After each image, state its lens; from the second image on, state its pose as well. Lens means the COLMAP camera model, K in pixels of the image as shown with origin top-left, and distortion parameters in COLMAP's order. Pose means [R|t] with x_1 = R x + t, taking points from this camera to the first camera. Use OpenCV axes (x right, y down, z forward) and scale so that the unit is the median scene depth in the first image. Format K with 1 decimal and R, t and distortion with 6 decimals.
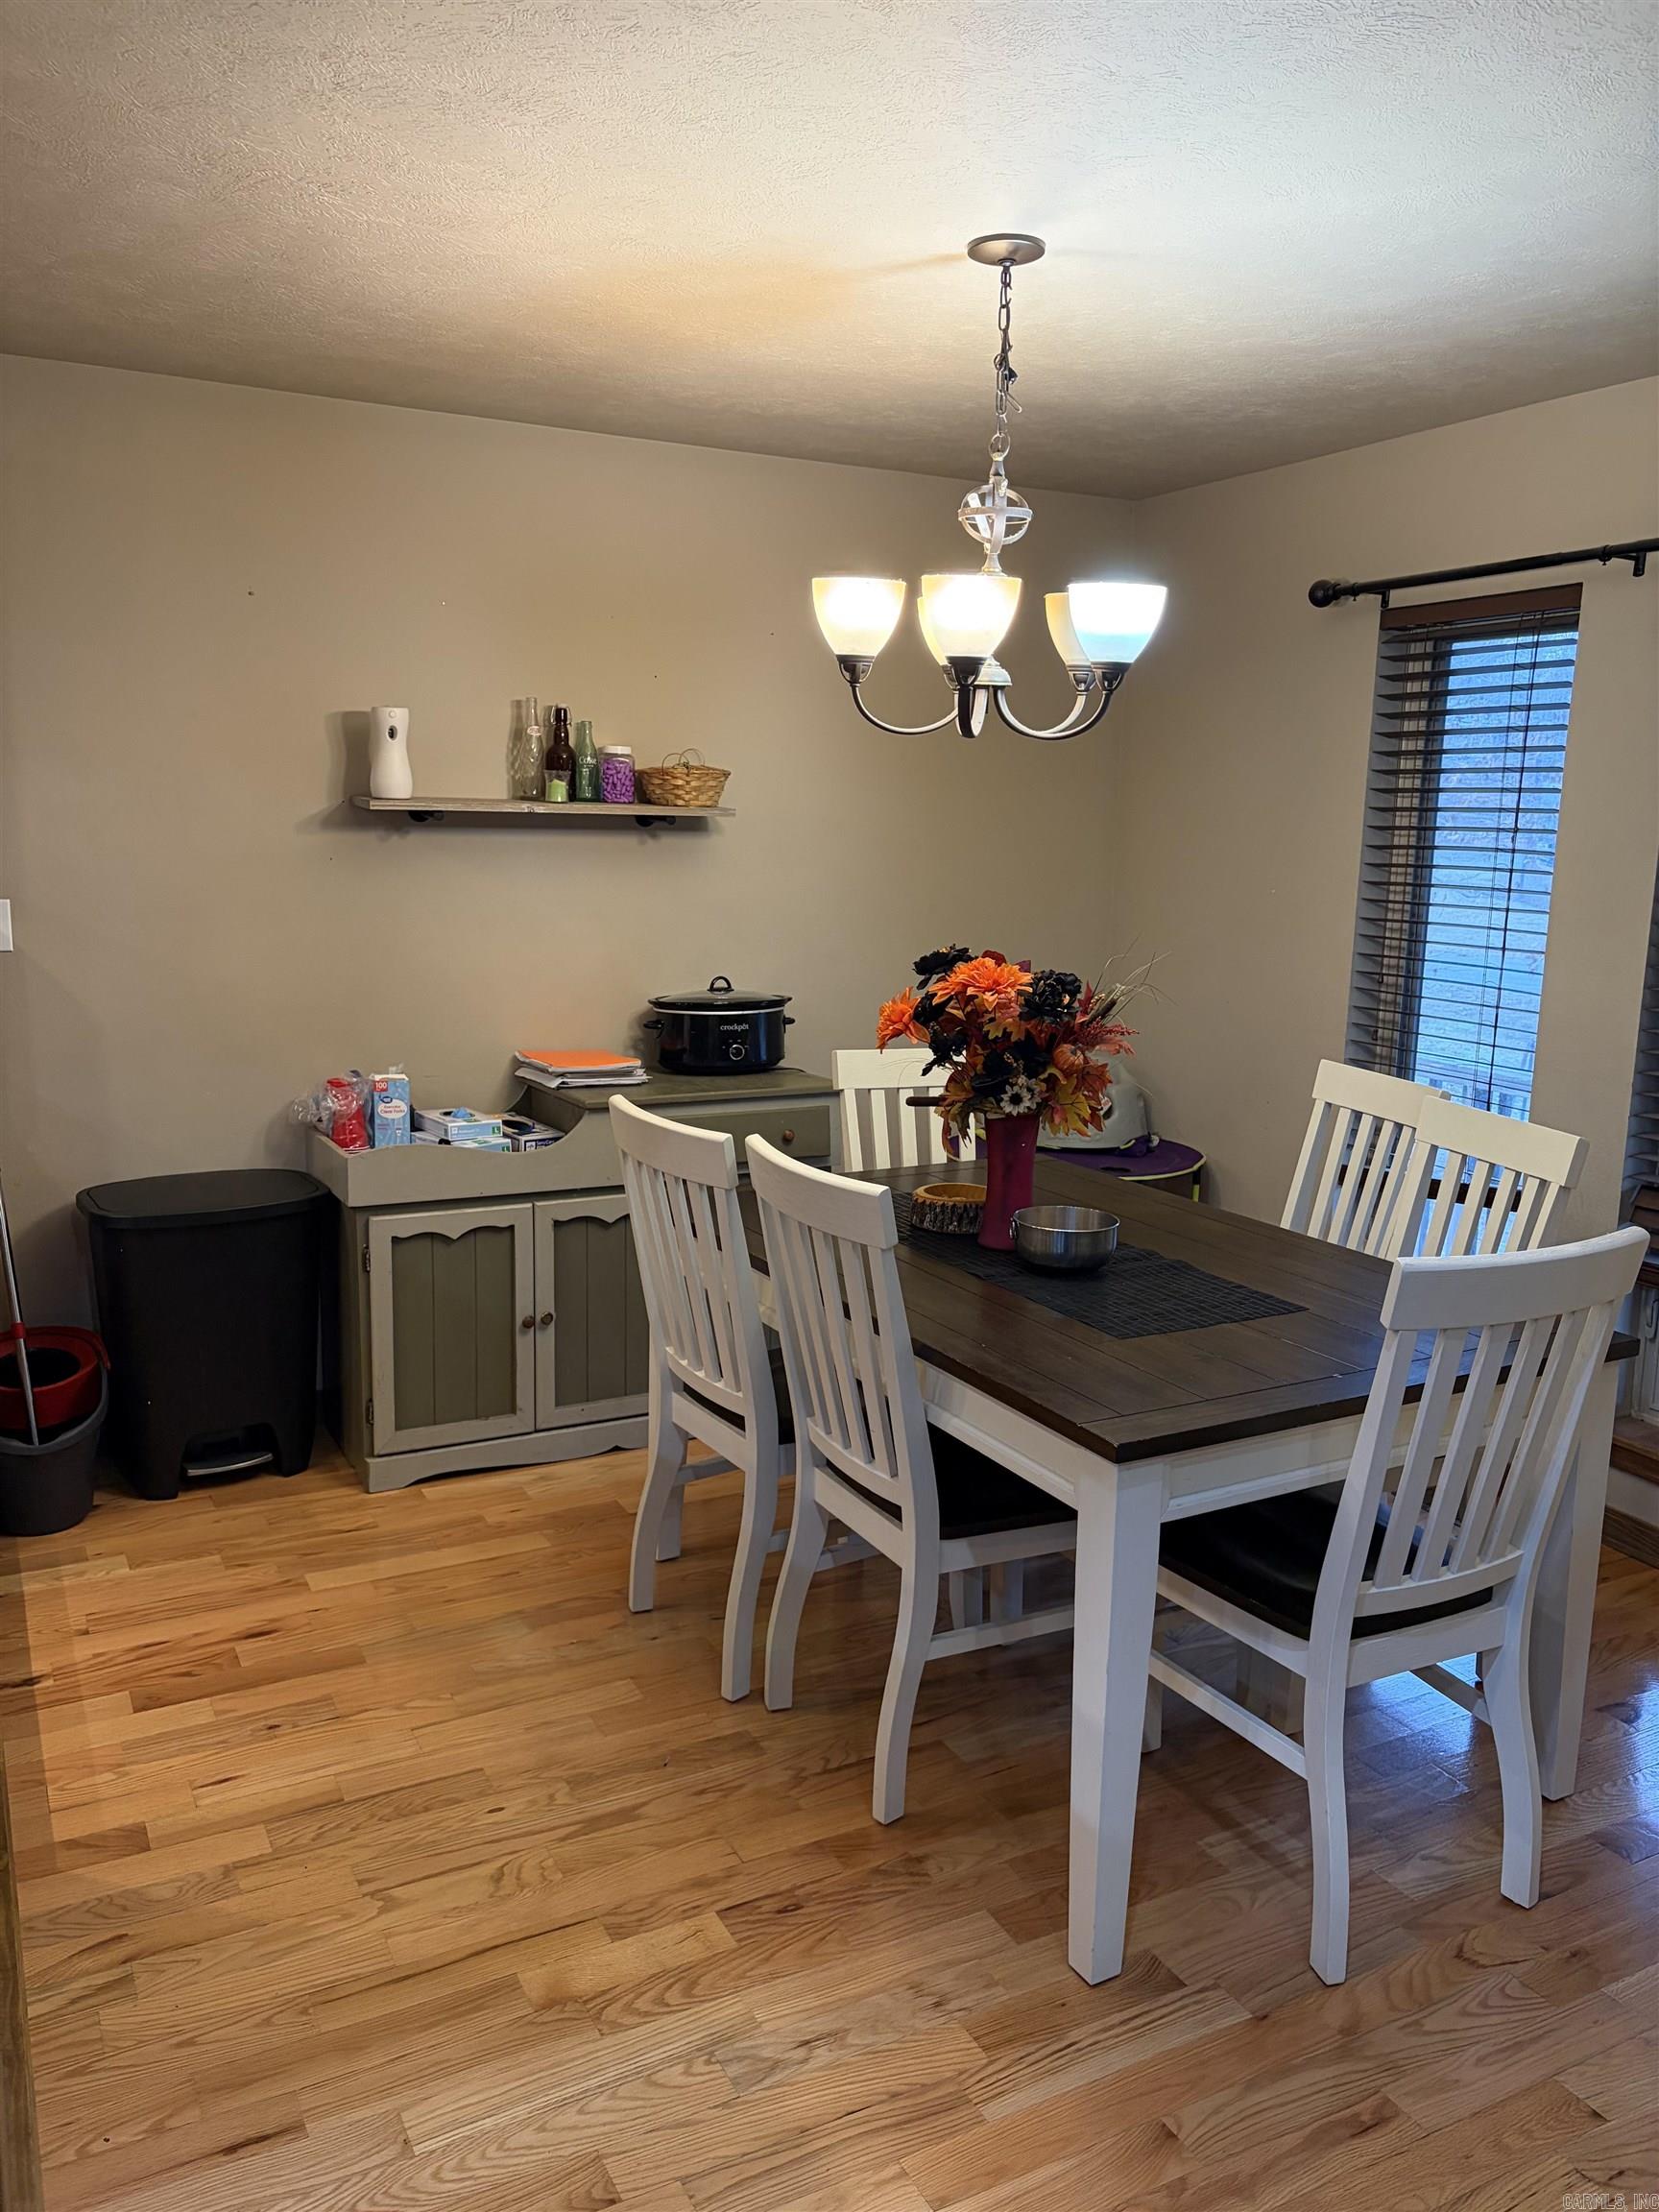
lens RADIAL K [[1683.0, 0, 834.2], [0, 1683.0, 1116.6], [0, 0, 1]] dist [0.059573, -0.071004]
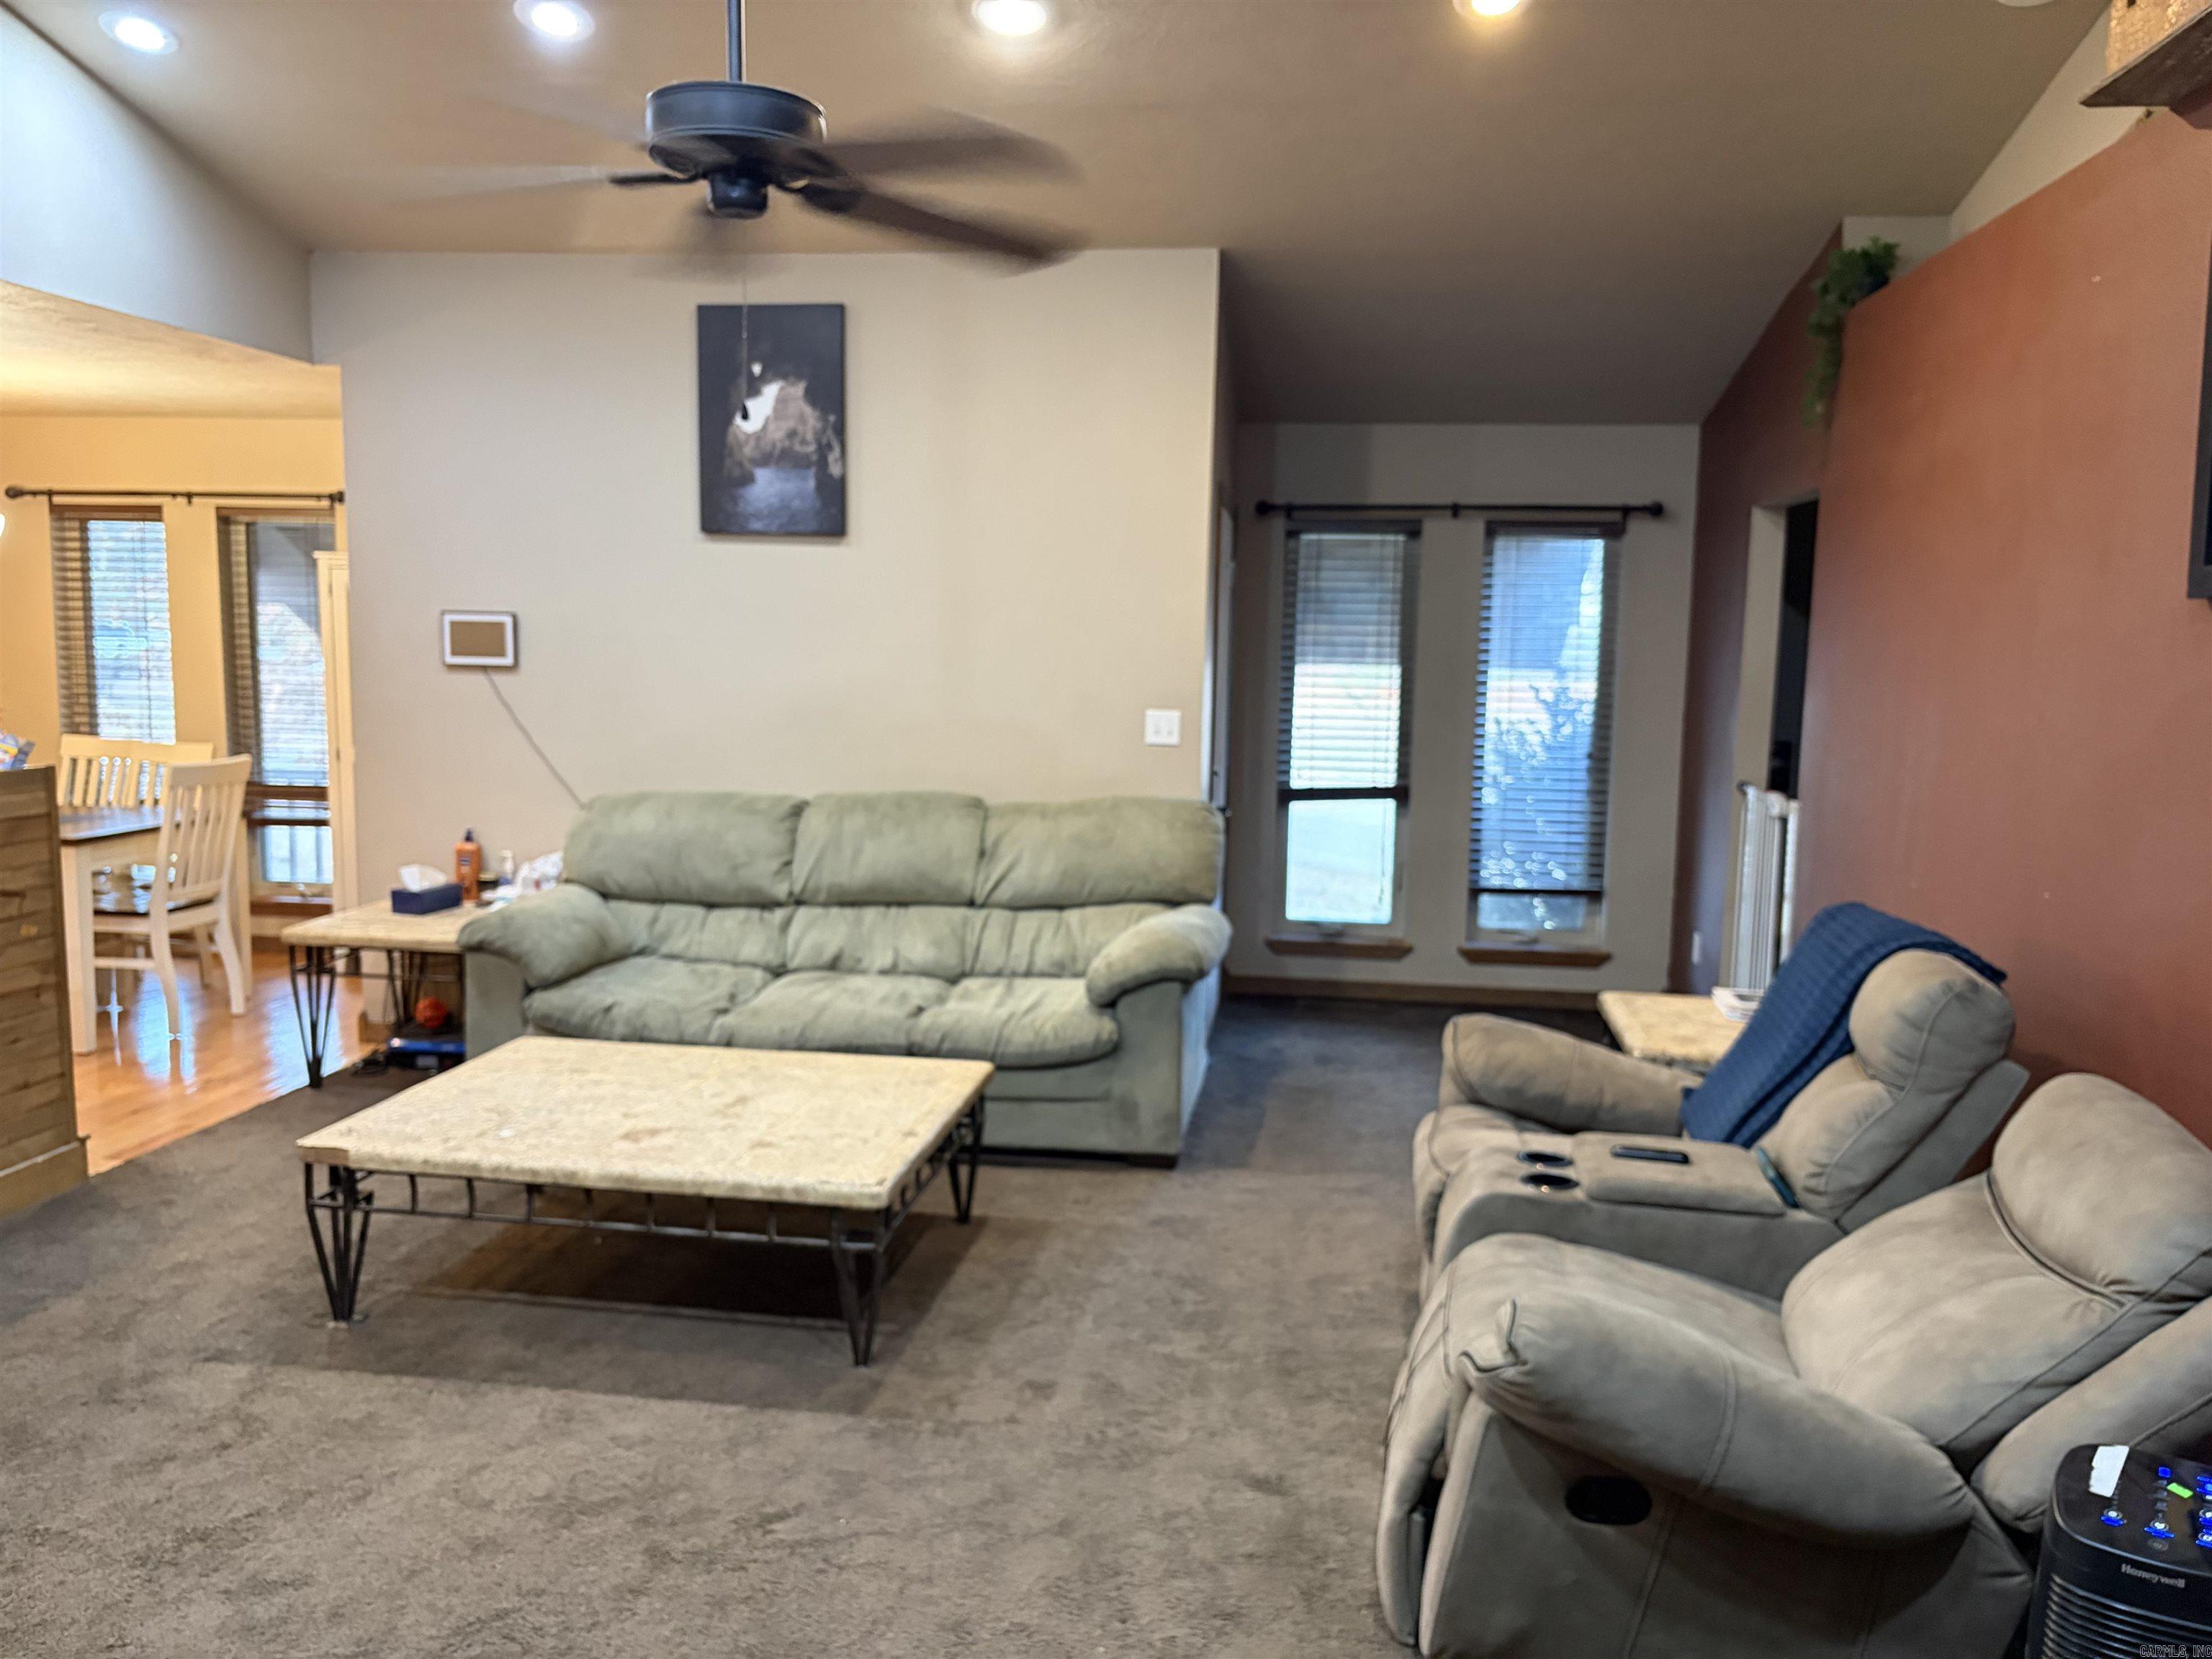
lens RADIAL K [[1683.0, 0, 1112.9], [0, 1683.0, 820.5], [0, 0, 1]] dist [0.059573, -0.071004]
pose [[0.580059, -0.109717, 0.807151, -0.556332], [0.144752, 0.989001, 0.030410, 0.164272], [-0.801610, 0.099197, 0.589561, -1.026991]]
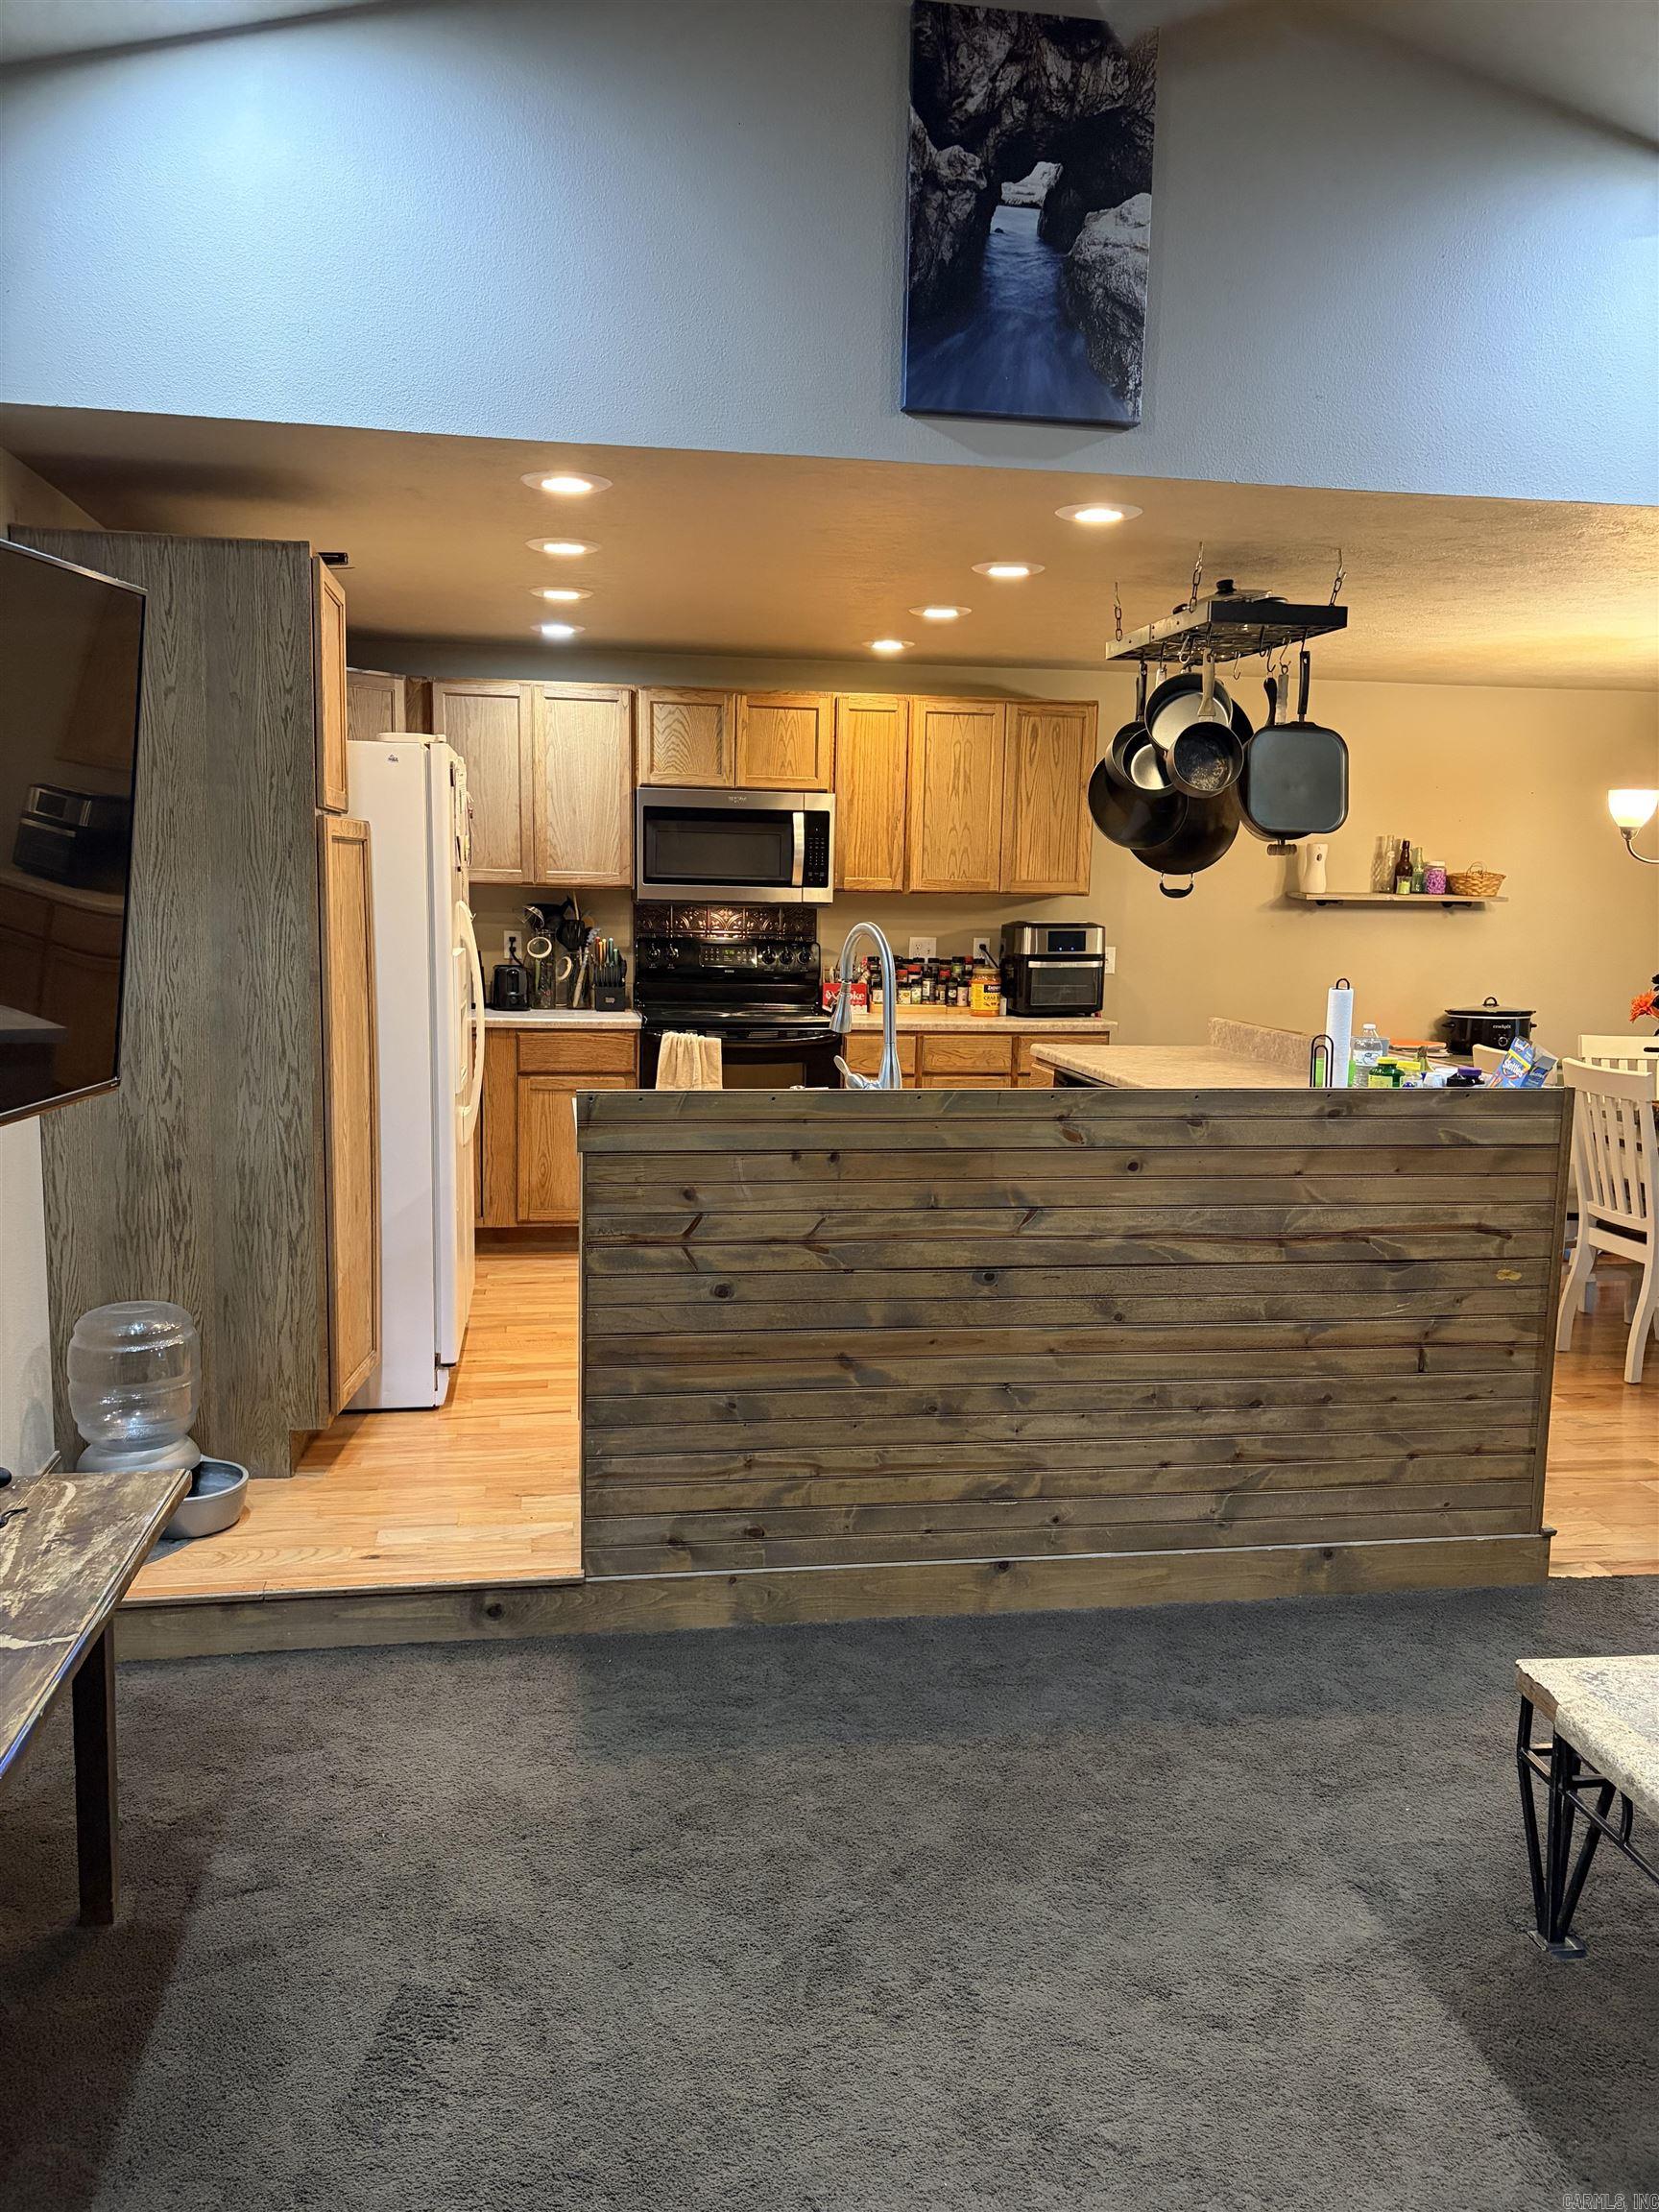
lens RADIAL K [[1683.0, 0, 834.9], [0, 1683.0, 1110.6], [0, 0, 1]] dist [0.059573, -0.071004]
pose [[0.949456, 0.040893, -0.311226, -0.166851], [-0.054510, 0.997893, -0.035177, 0.130179], [0.309132, 0.050364, 0.949685, -0.830667]]
